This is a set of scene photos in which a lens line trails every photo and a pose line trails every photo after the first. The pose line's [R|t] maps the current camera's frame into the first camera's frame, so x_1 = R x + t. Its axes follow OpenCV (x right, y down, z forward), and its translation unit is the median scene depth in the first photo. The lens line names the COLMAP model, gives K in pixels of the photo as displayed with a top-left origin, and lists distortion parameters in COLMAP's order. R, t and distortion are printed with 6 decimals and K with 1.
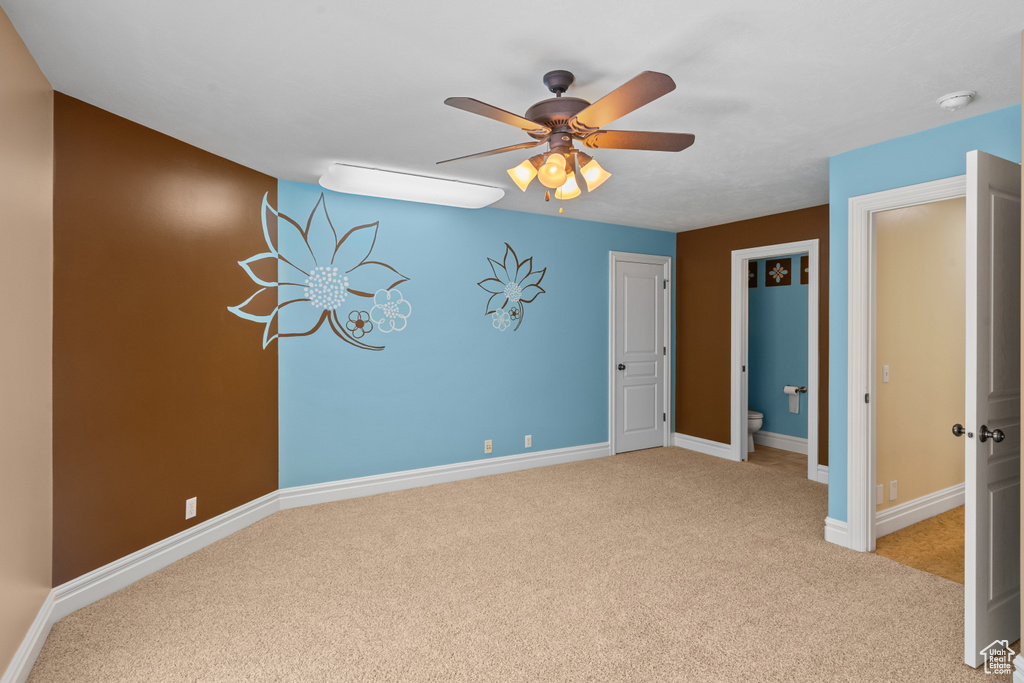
lens RADIAL K [[529.6, 0, 512.2], [0, 529.6, 335.8], [0, 0, 1]] dist [0.000599, 0.000050]
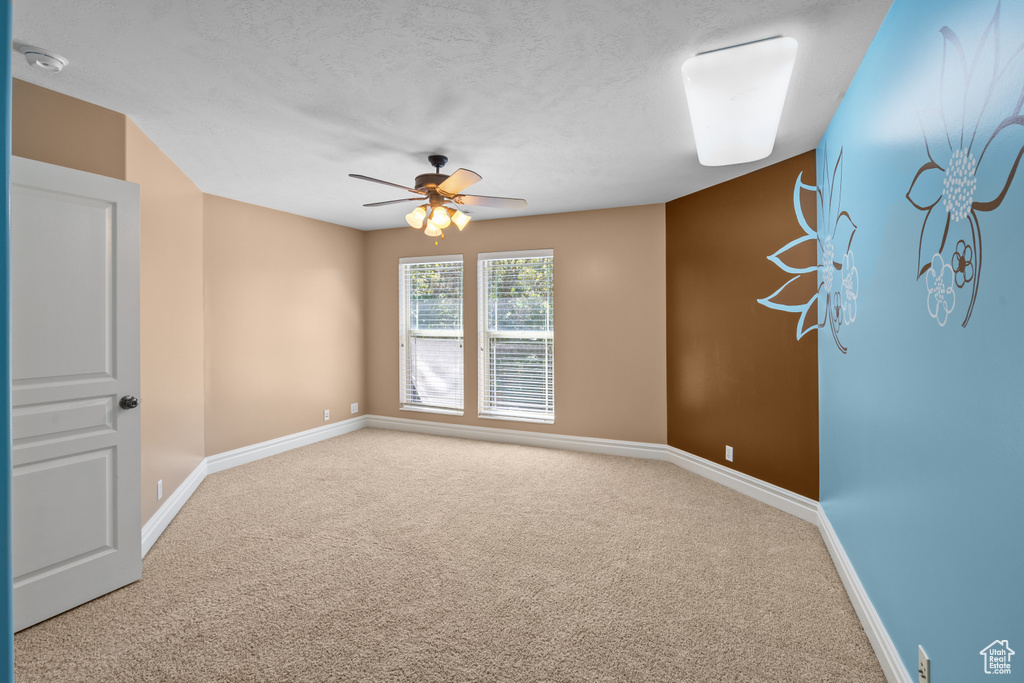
lens RADIAL K [[469.6, 0, 513.2], [0, 469.6, 335.9], [0, 0, 1]] dist [0.002329, 0.003890]
pose [[-0.819166, 0.025172, -0.573004, 0.434987], [-0.001799, 0.998919, 0.046455, -0.020393], [0.573554, 0.039085, -0.818235, 1.394544]]
